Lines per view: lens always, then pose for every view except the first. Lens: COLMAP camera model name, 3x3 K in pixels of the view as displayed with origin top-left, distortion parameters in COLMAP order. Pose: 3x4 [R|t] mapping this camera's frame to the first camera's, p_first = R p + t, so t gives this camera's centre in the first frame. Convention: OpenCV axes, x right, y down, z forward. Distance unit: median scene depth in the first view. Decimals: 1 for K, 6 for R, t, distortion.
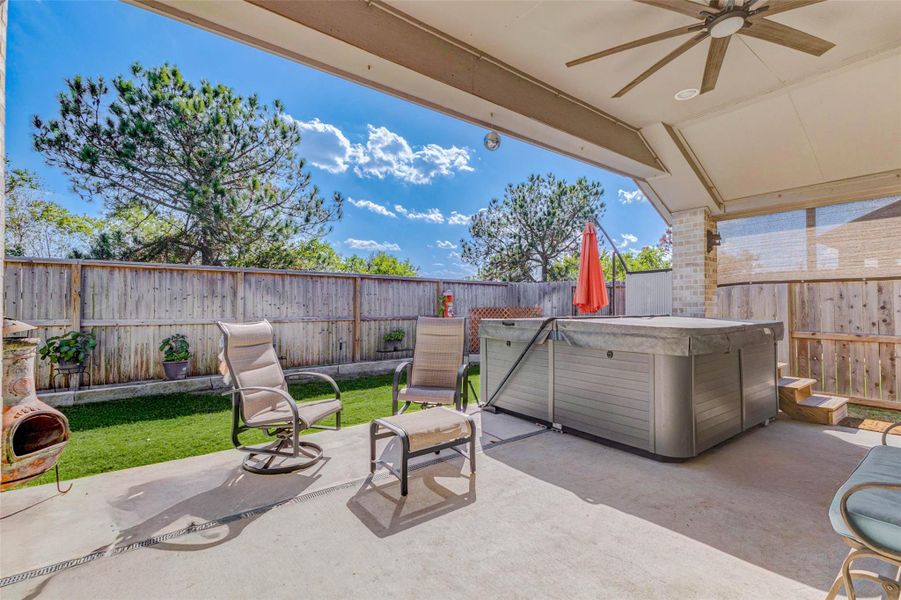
lens RADIAL K [[403.8, 0, 453.7], [0, 403.8, 298.7], [0, 0, 1]] dist [-0.001756, -0.000667]
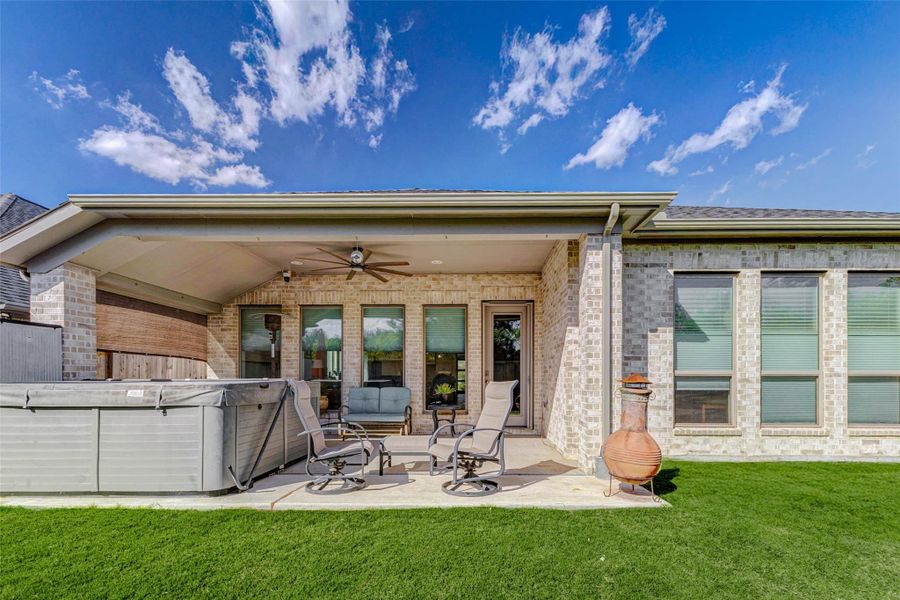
lens RADIAL K [[393.0, 0, 457.7], [0, 393.0, 298.2], [0, 0, 1]] dist [0.003704, 0.000358]
pose [[-0.786950, 0.124170, 0.604393, -0.679522], [-0.012021, 0.976270, -0.216224, 0.042919], [-0.616899, -0.177423, -0.766783, 1.180283]]
